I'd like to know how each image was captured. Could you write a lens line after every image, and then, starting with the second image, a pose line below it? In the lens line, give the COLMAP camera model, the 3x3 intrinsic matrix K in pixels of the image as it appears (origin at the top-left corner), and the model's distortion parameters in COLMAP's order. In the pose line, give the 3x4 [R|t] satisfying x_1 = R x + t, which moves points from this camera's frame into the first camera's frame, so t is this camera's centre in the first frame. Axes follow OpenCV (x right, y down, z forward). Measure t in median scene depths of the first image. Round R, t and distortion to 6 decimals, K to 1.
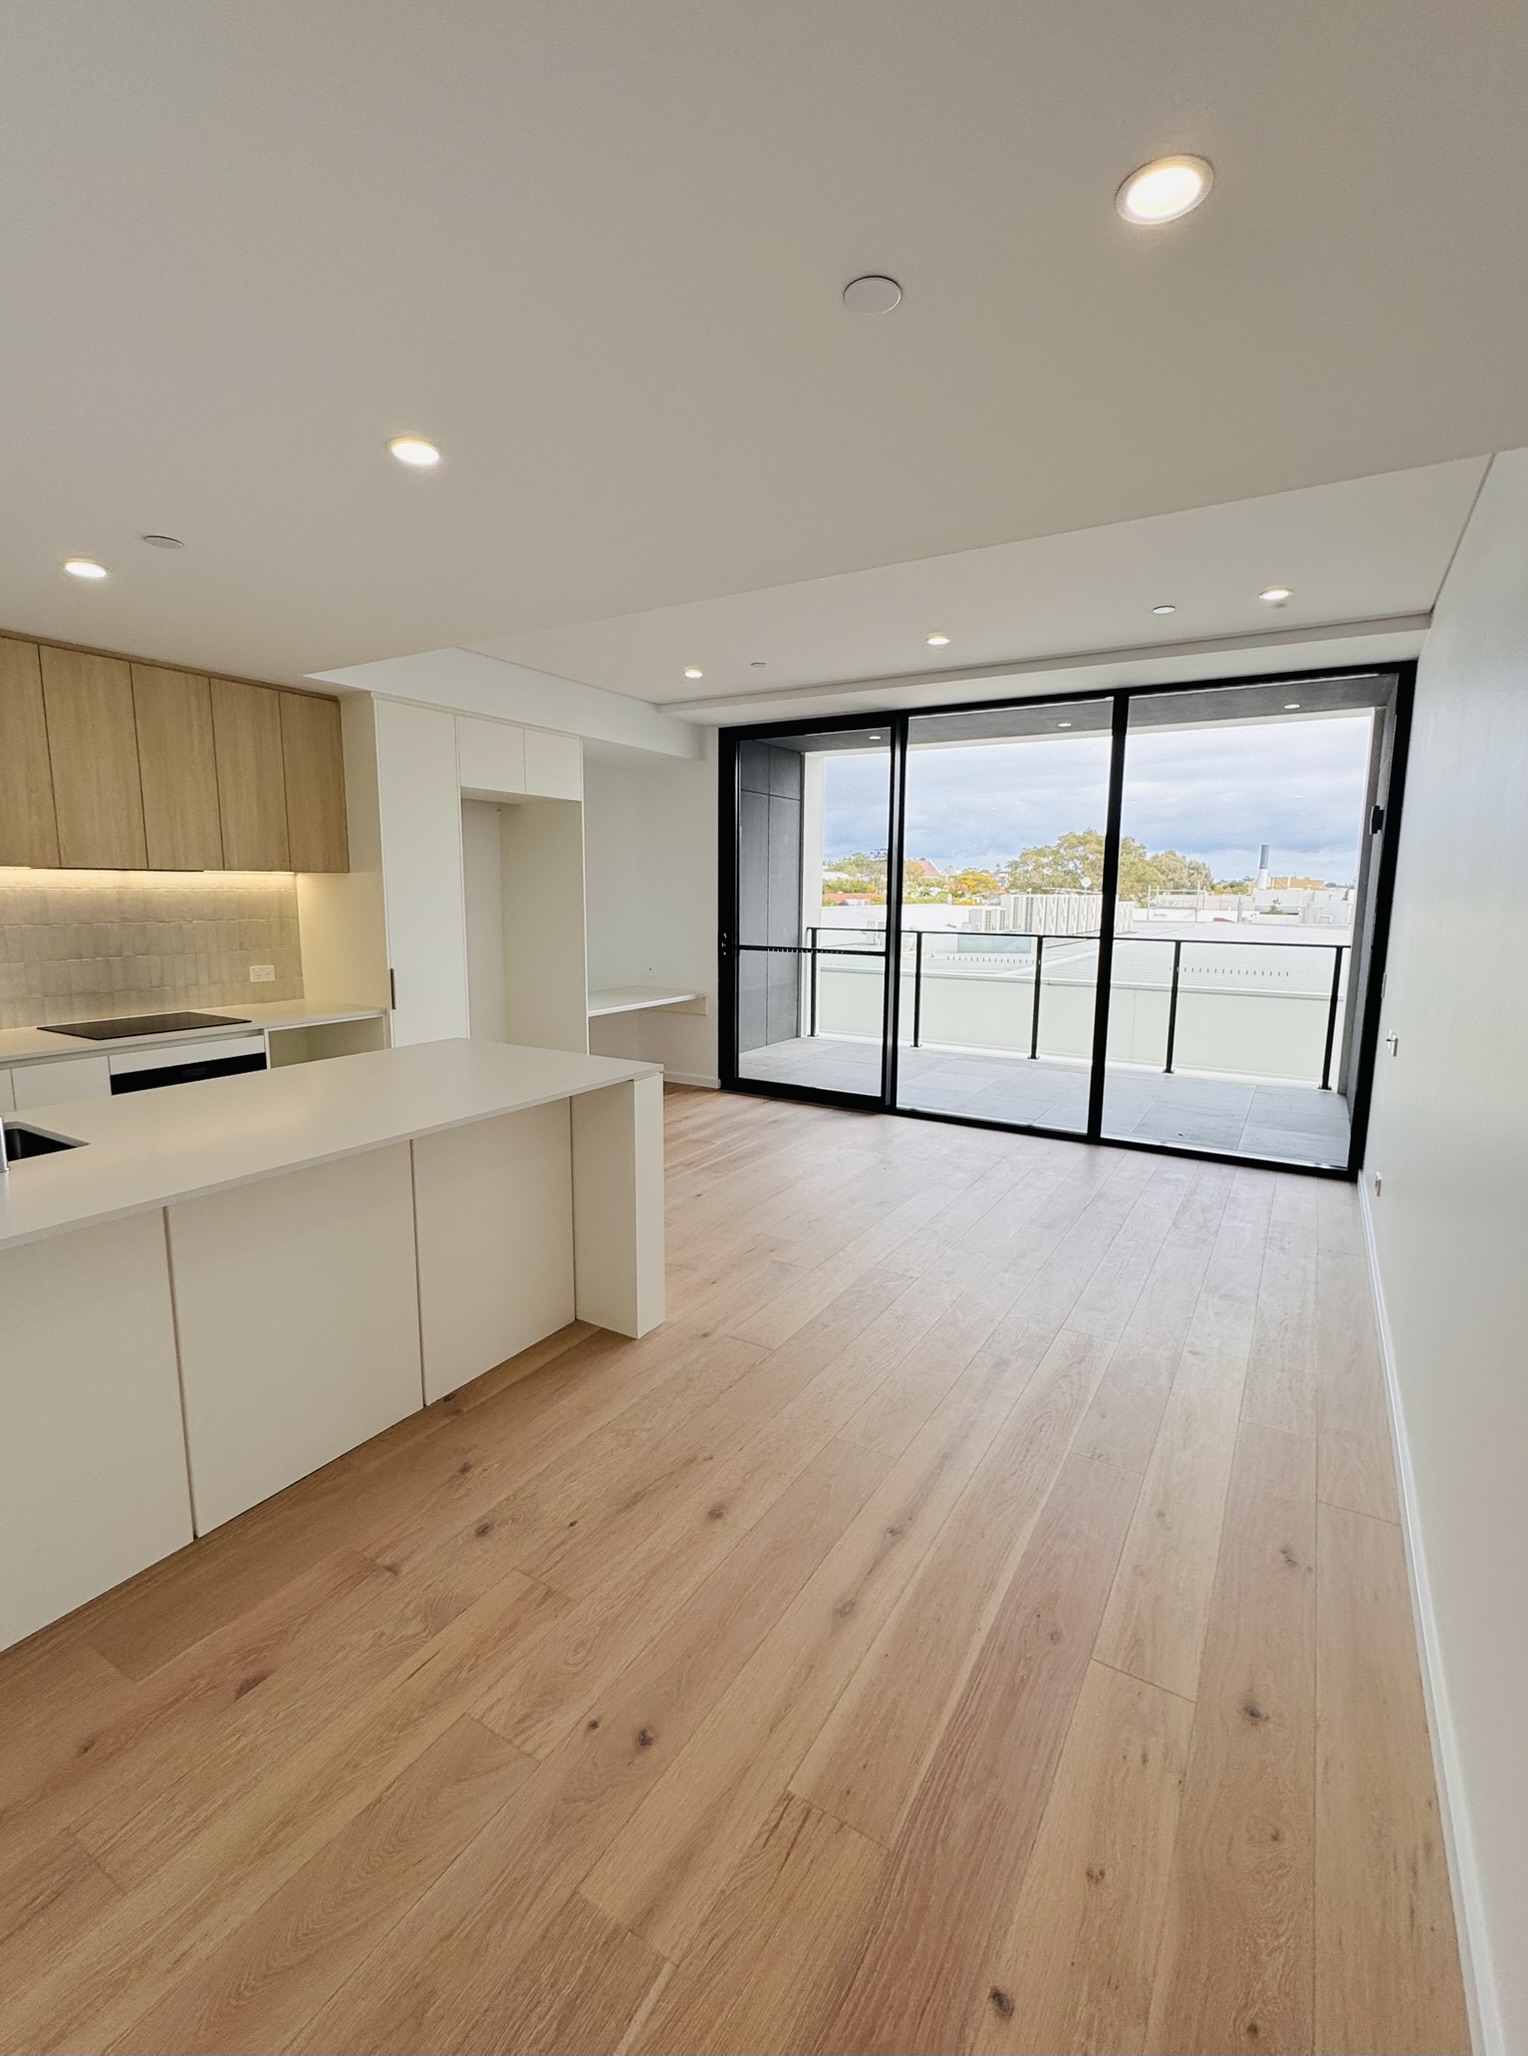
lens RADIAL K [[923.3, 0, 764.0], [0, 923.3, 1028.0], [0, 0, 1]] dist [-0.000888, -0.000199]
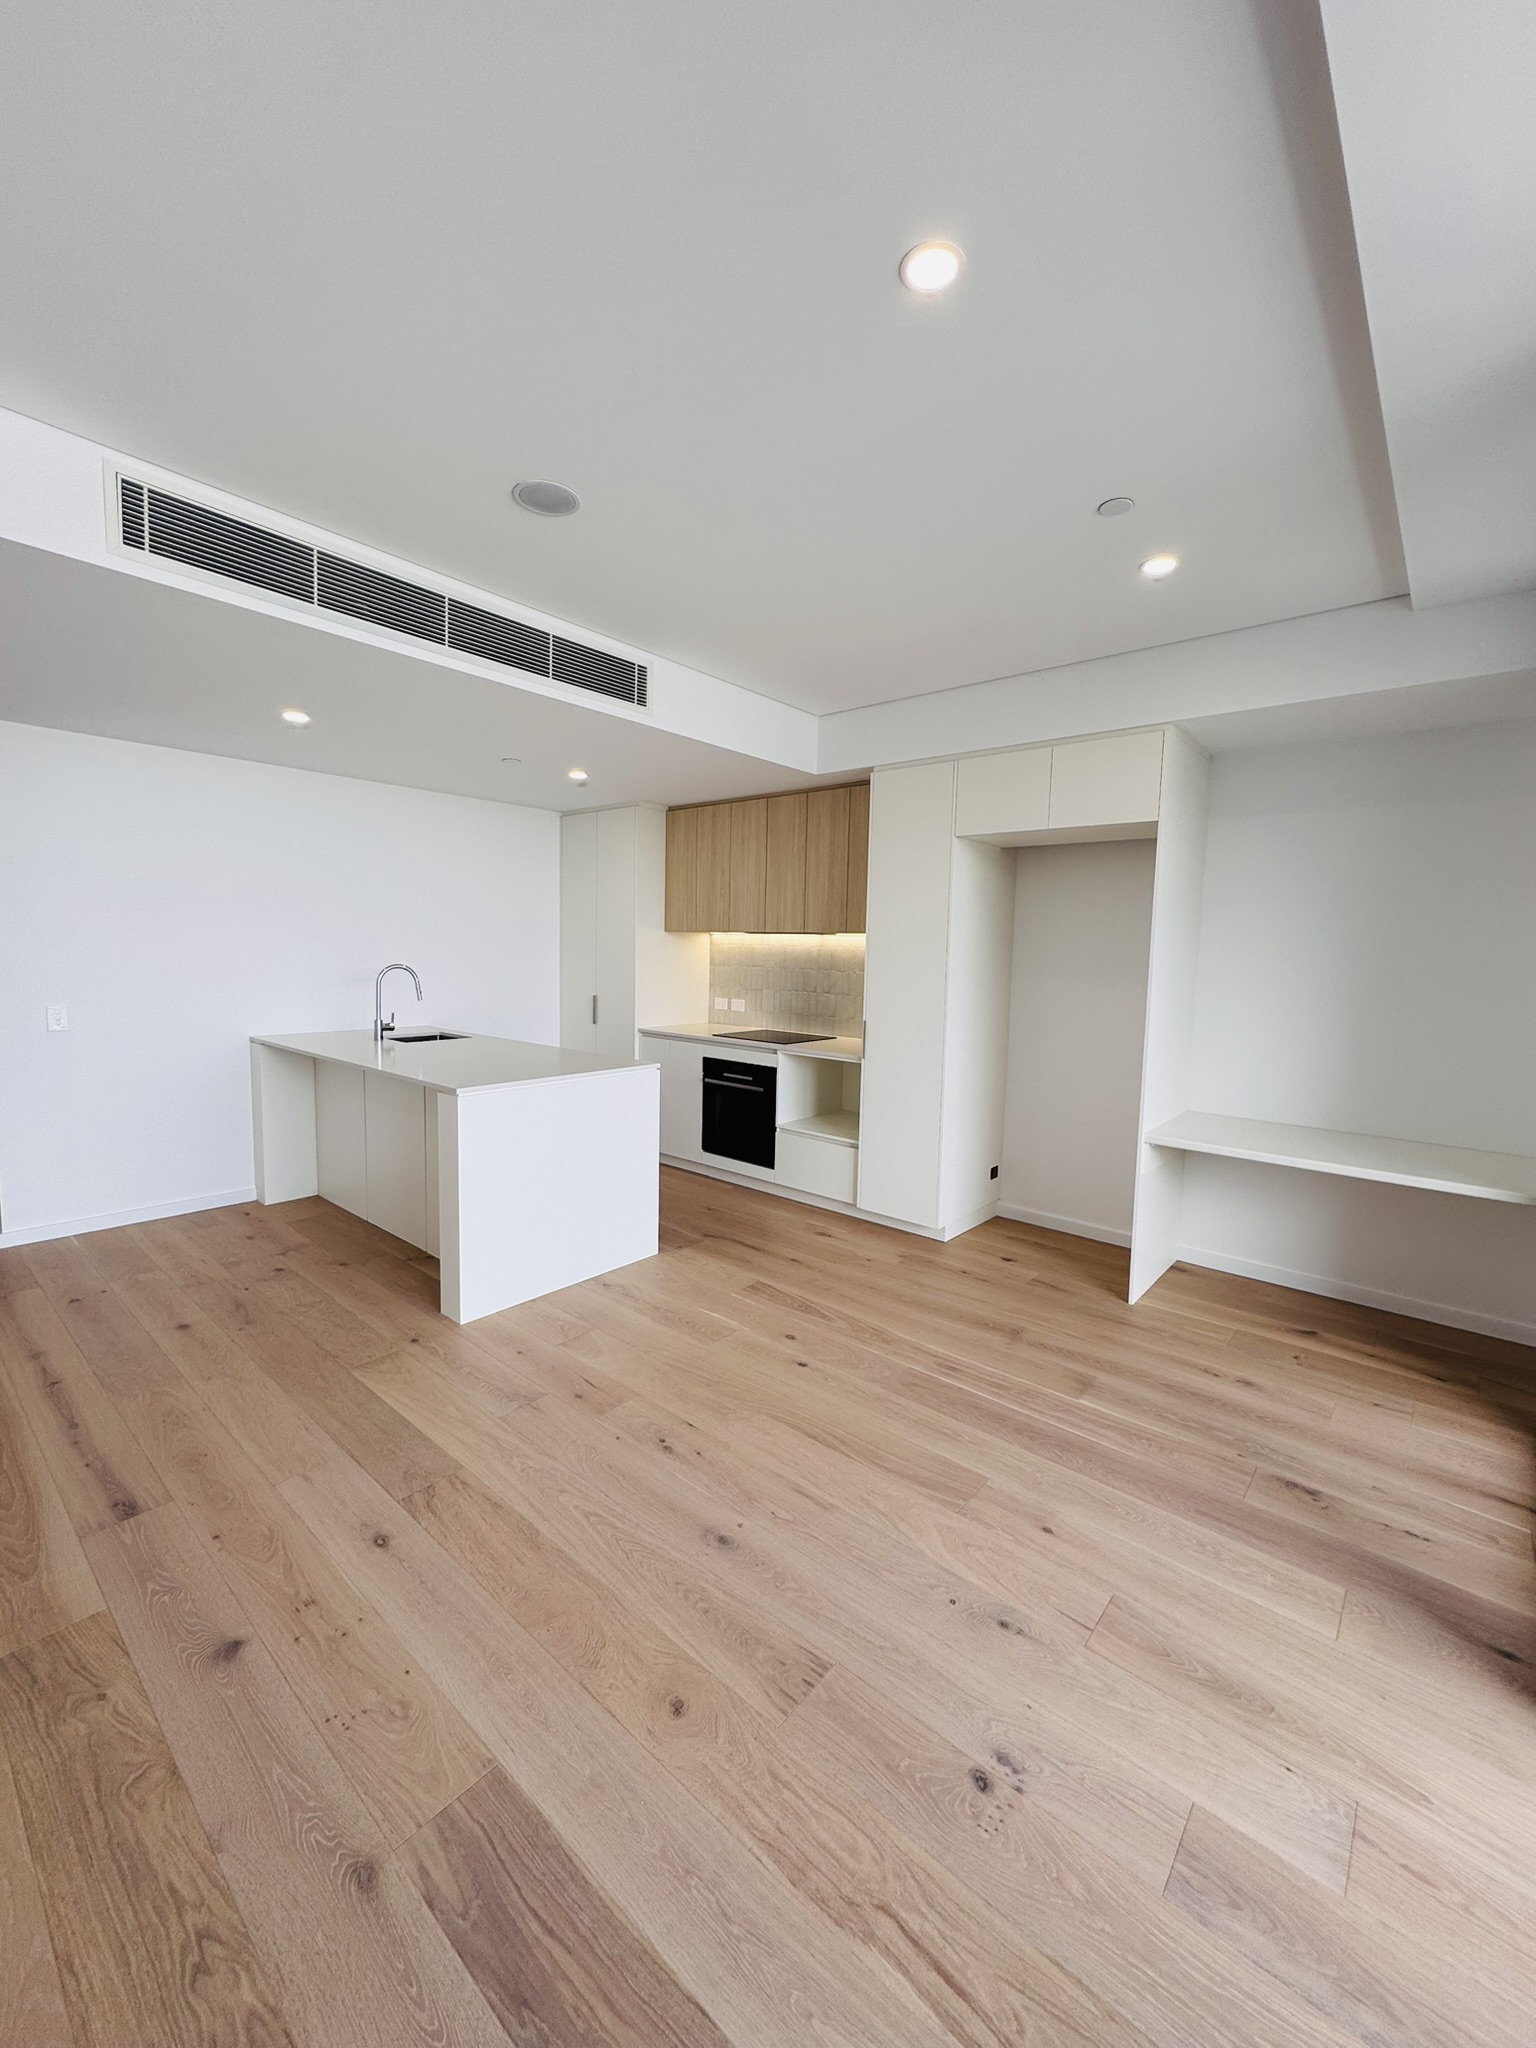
lens RADIAL K [[816.0, 0, 768.0], [0, 816.0, 1024.0], [0, 0, 1]] dist [0.000743, -0.000053]
pose [[-0.171094, 0.083559, -0.981705, 0.626407], [-0.169389, 0.979066, 0.112856, -0.170364], [0.970584, 0.185599, -0.153359, 1.194144]]
